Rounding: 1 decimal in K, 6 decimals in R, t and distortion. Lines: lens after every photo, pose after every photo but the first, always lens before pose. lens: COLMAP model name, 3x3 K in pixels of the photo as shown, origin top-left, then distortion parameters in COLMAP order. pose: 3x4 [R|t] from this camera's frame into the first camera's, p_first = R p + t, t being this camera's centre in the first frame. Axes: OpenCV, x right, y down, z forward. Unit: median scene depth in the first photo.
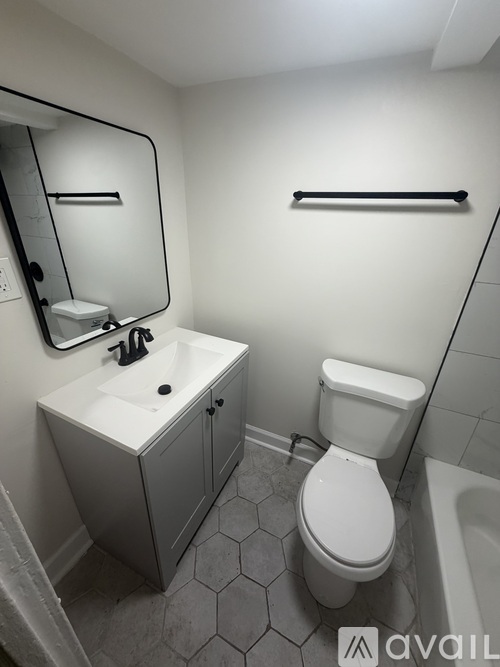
lens RADIAL K [[275.9, 0, 250.0], [0, 275.9, 333.5], [0, 0, 1]] dist [0.028554, 0.000005]
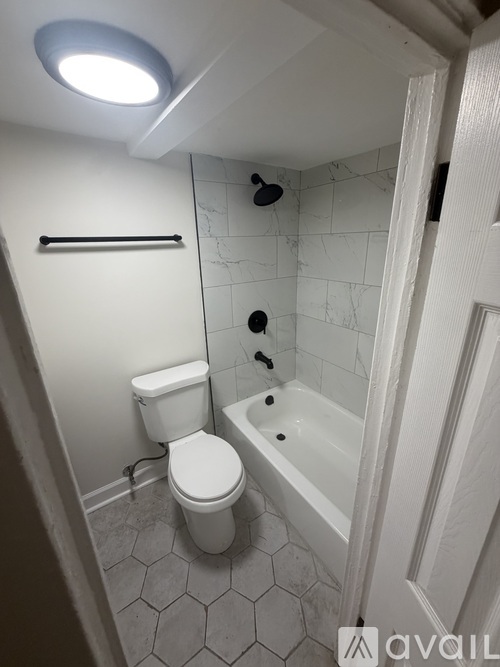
lens RADIAL K [[267.7, 0, 250.0], [0, 267.7, 333.5], [0, 0, 1]] dist [-0.001636, -0.000182]
pose [[0.517114, -0.308866, 0.798245, -0.303446], [0.399364, 0.911946, 0.094147, 0.013626], [-0.757035, 0.270105, 0.594930, -0.041387]]
